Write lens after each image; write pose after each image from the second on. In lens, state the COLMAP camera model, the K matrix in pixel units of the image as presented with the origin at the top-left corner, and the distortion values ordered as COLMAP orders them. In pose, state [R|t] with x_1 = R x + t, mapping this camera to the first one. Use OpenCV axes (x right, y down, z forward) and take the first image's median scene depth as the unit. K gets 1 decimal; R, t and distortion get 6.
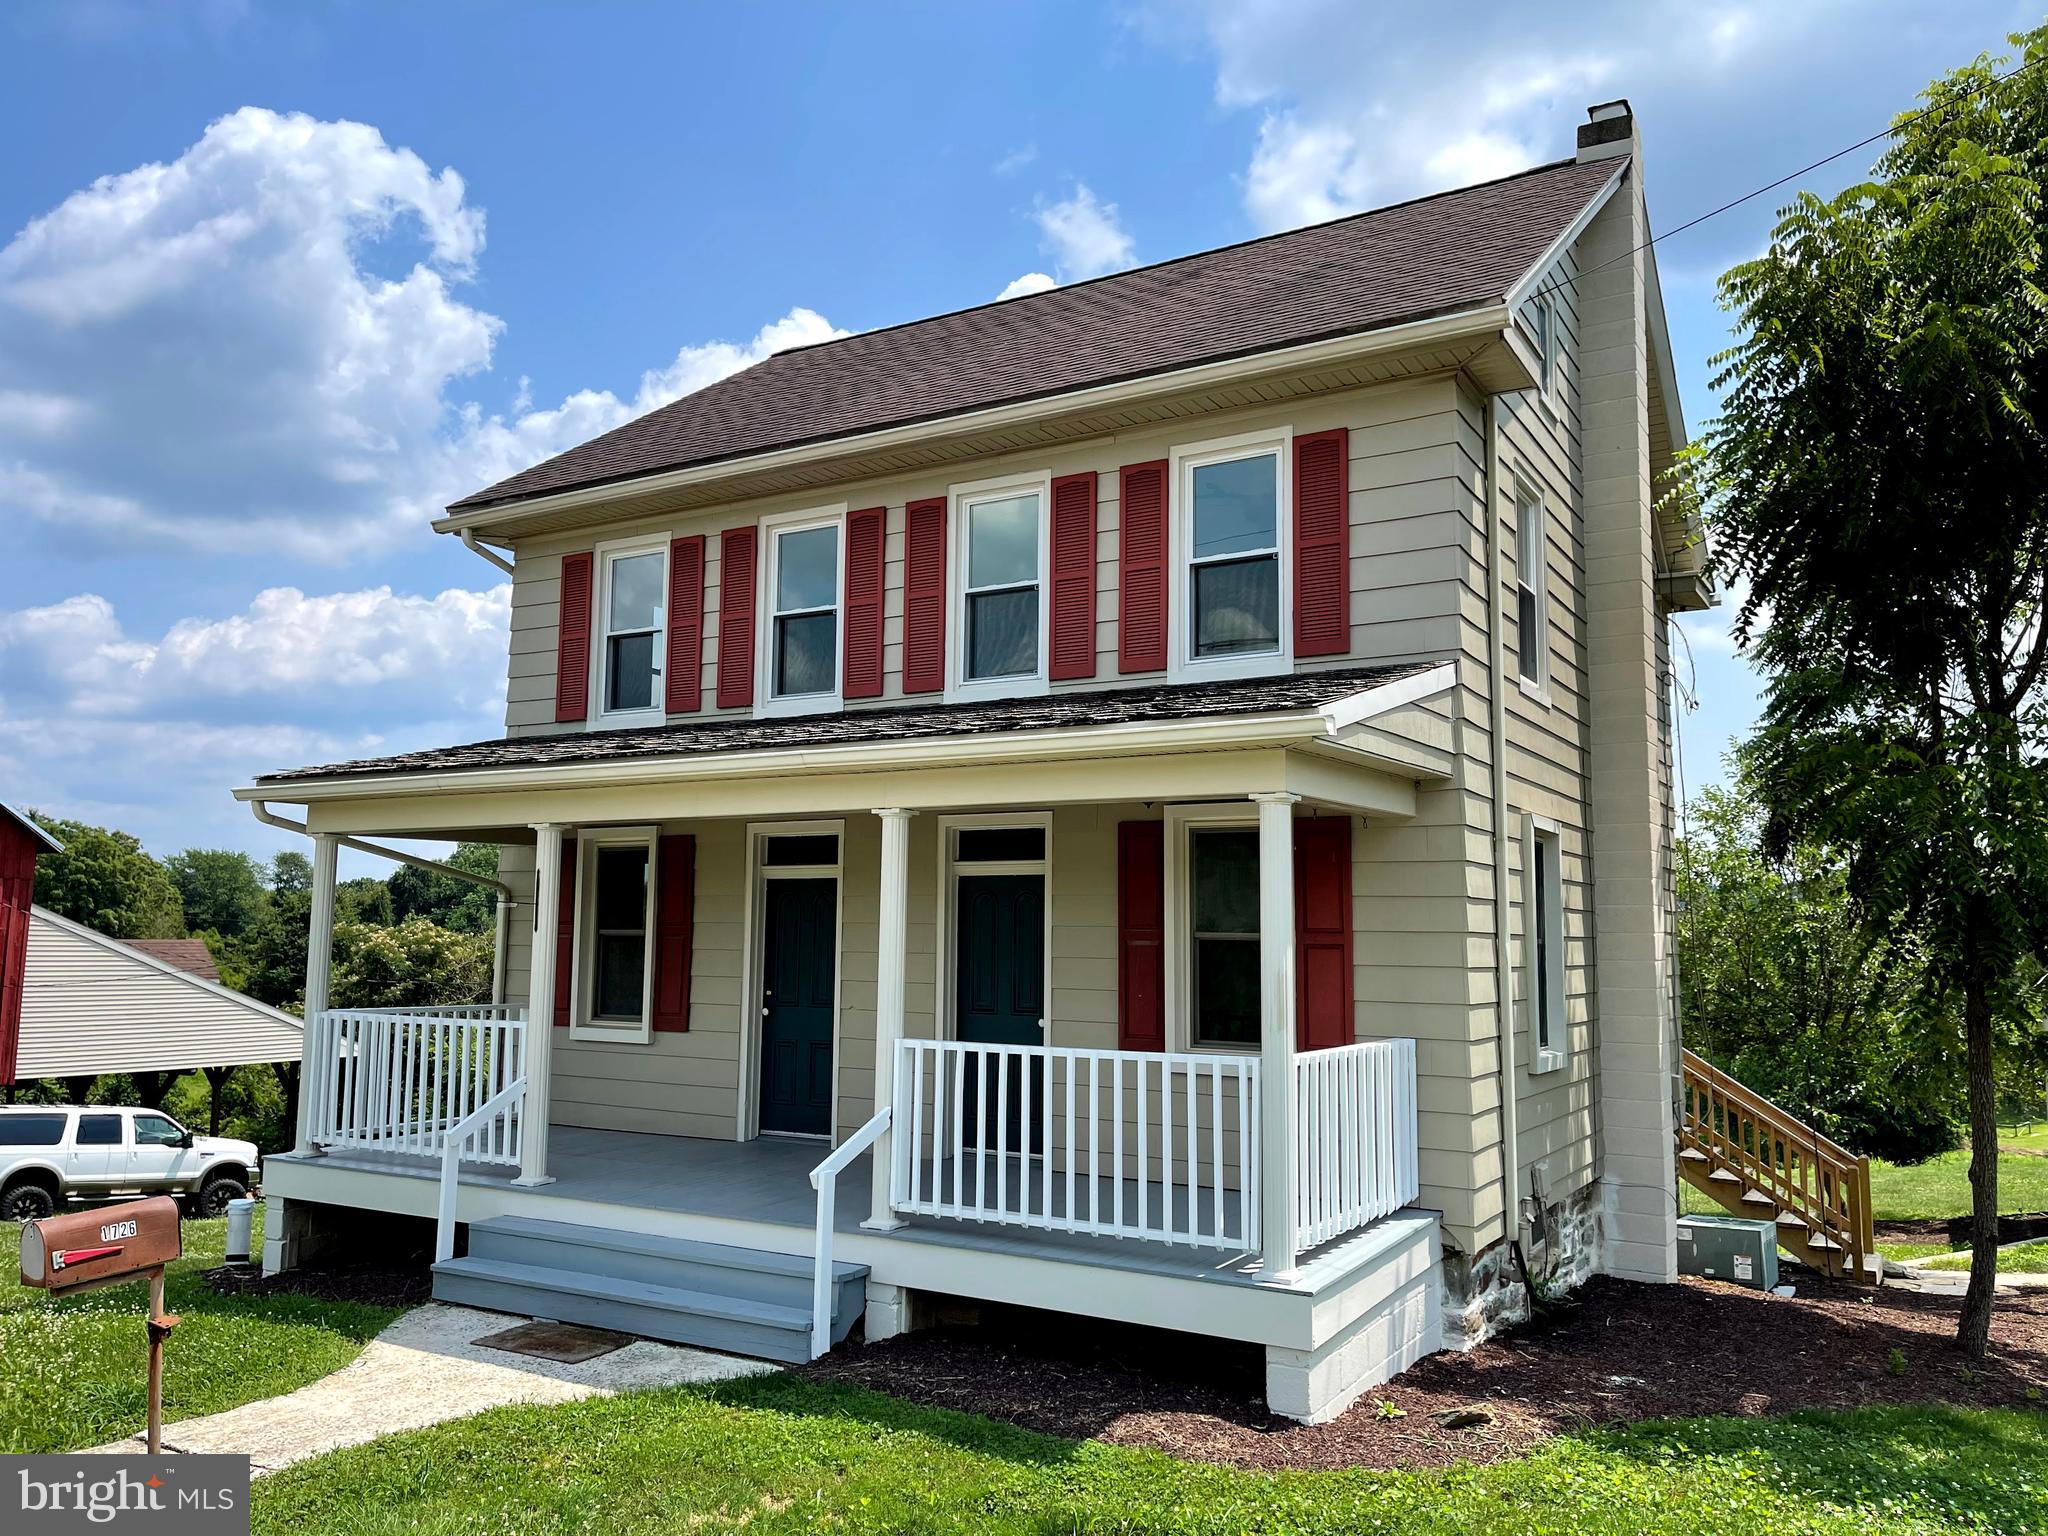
lens RADIAL K [[1546.7, 0, 1004.2], [0, 1546.7, 768.7], [0, 0, 1]] dist [0.070681, -0.095373]
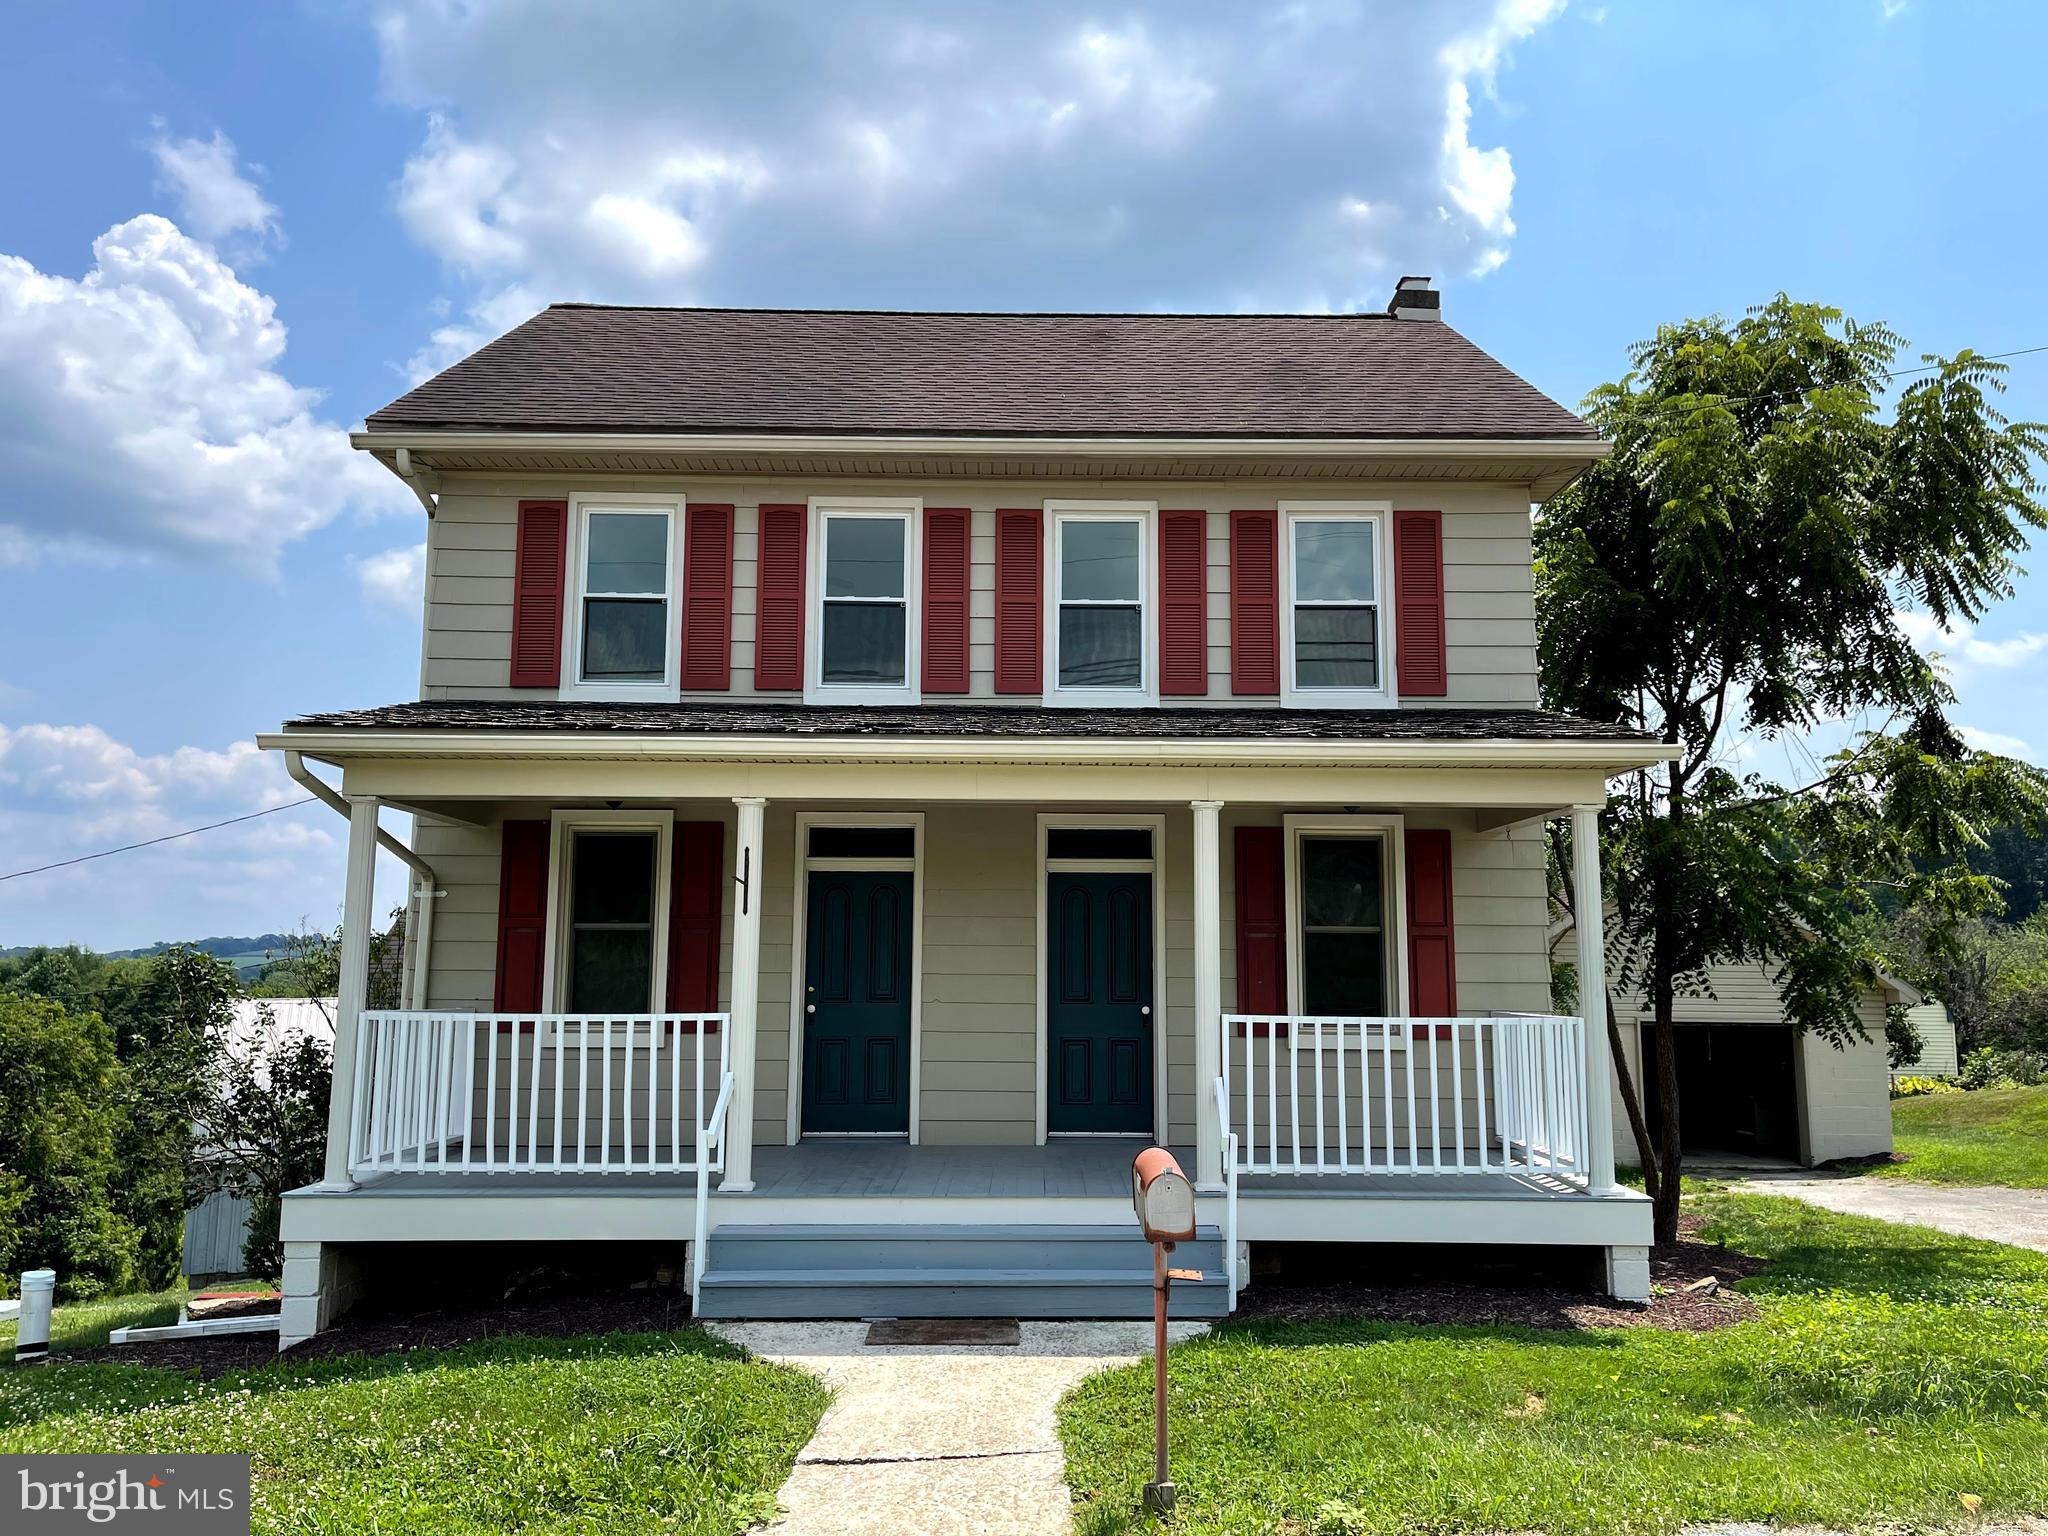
lens RADIAL K [[1546.7, 0, 1026.9], [0, 1546.7, 766.9], [0, 0, 1]] dist [0.070681, -0.095373]
pose [[0.849338, 0.061892, 0.524208, -0.619356], [-0.054872, 0.998074, -0.028936, 0.030952], [-0.524989, -0.004188, 0.851098, 0.119108]]
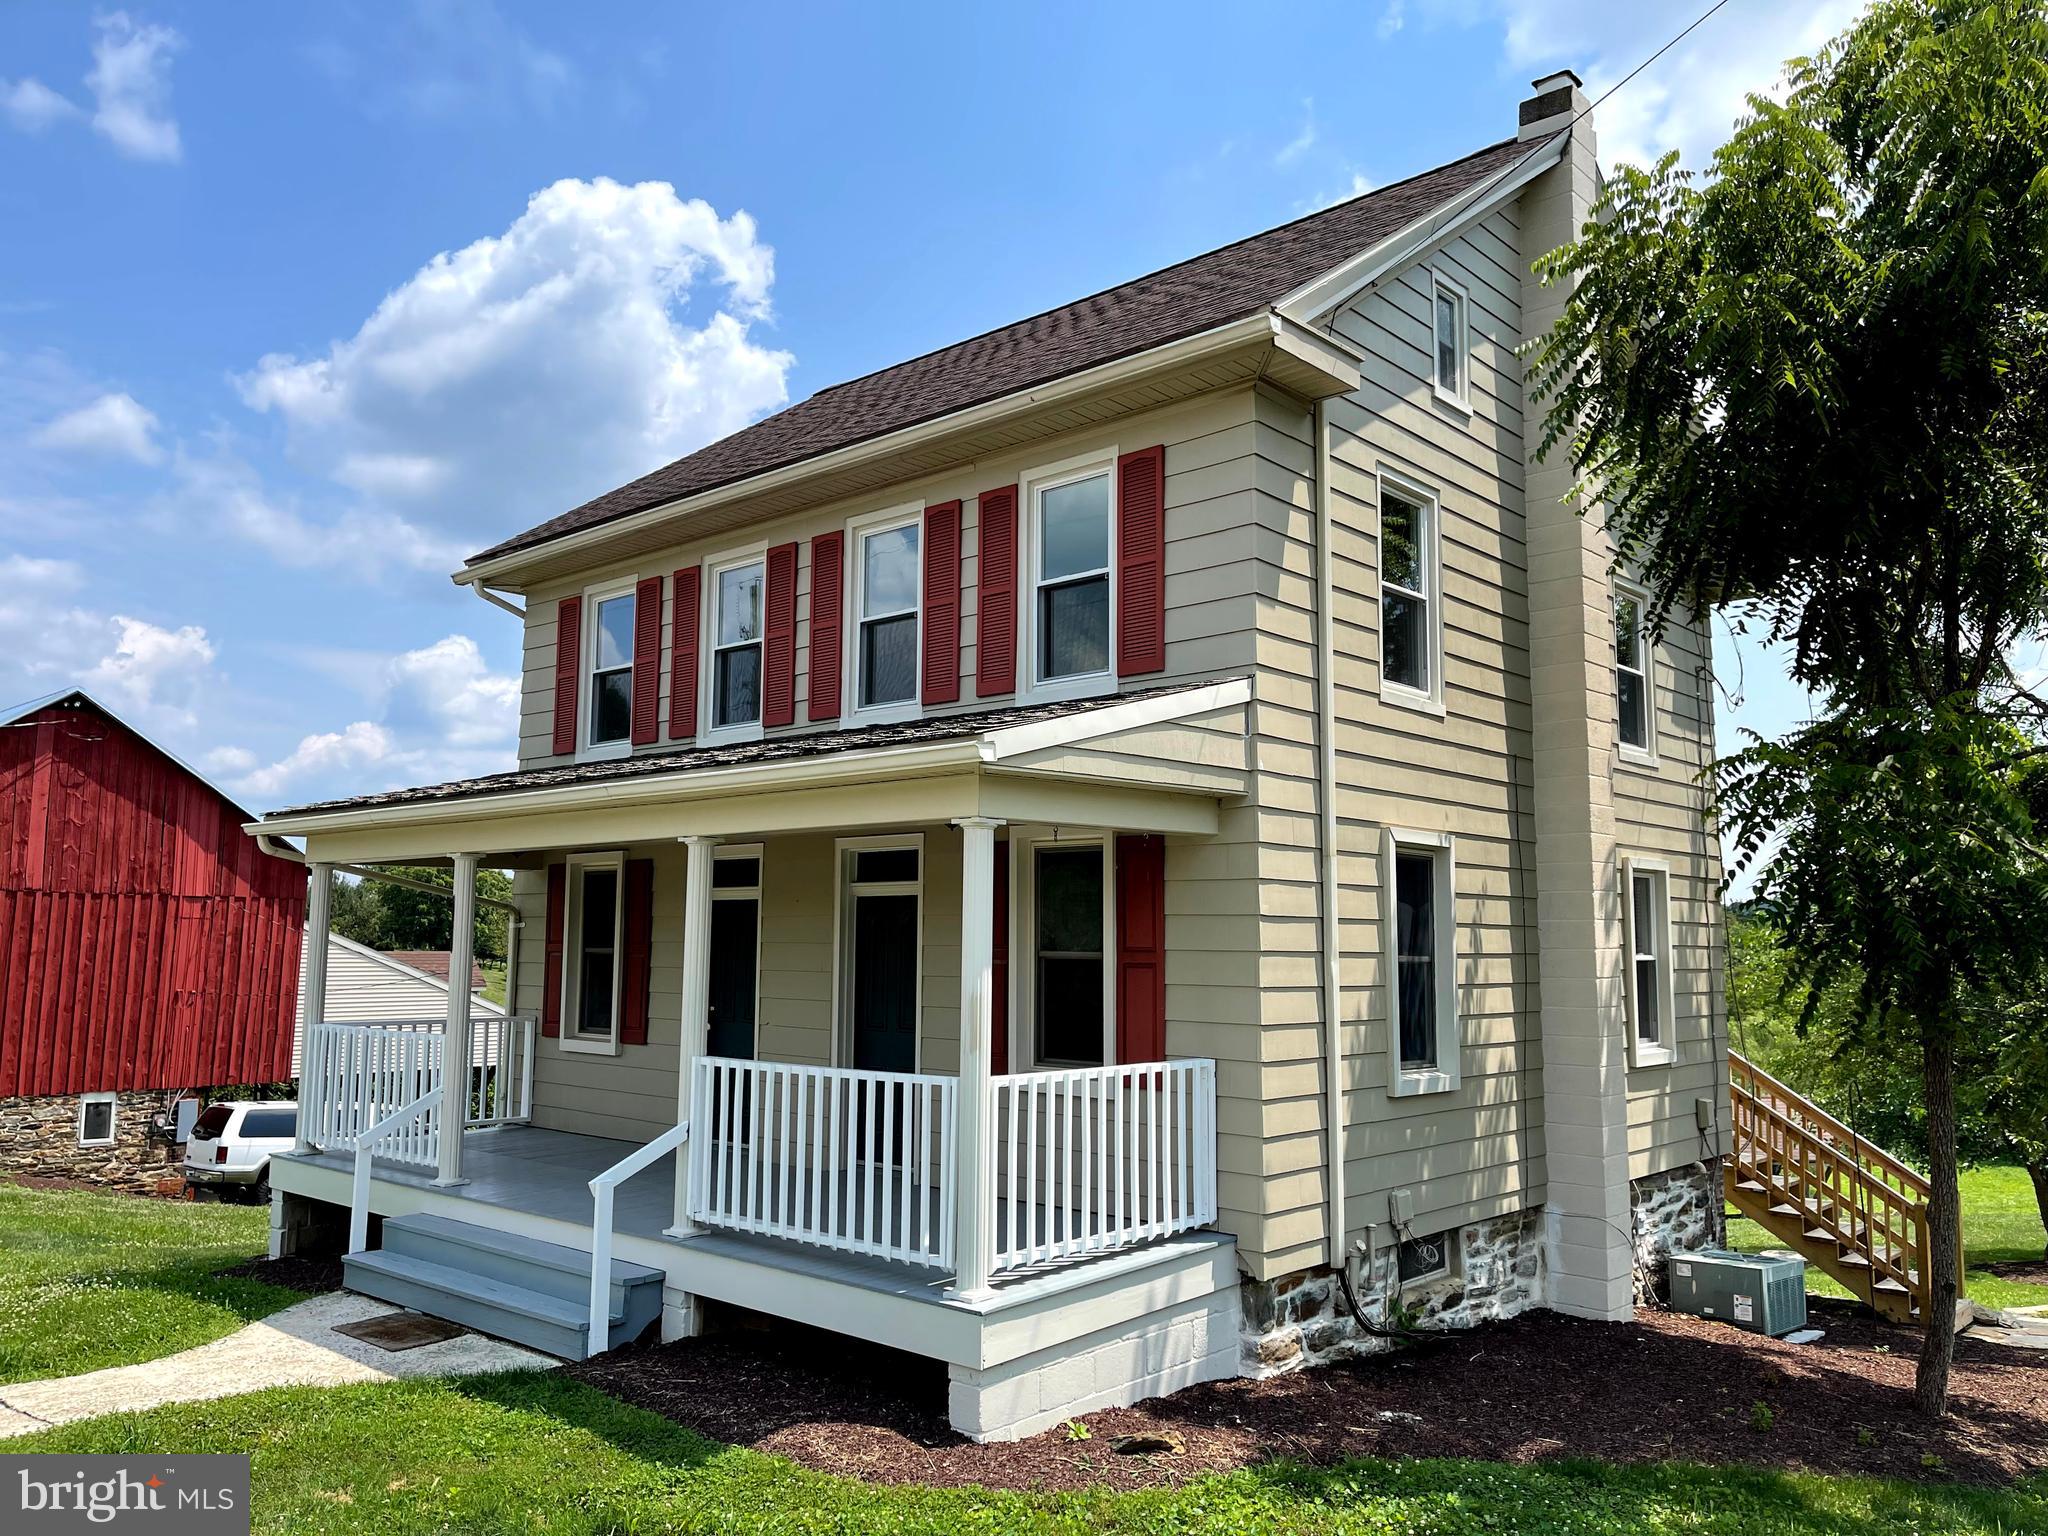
lens RADIAL K [[1546.7, 0, 995.9], [0, 1546.7, 764.7], [0, 0, 1]] dist [0.070681, -0.095373]
pose [[0.980704, -0.026449, -0.193701, 0.274272], [0.025145, 0.999642, -0.009190, -0.006934], [0.193874, 0.004142, 0.981018, 0.003747]]
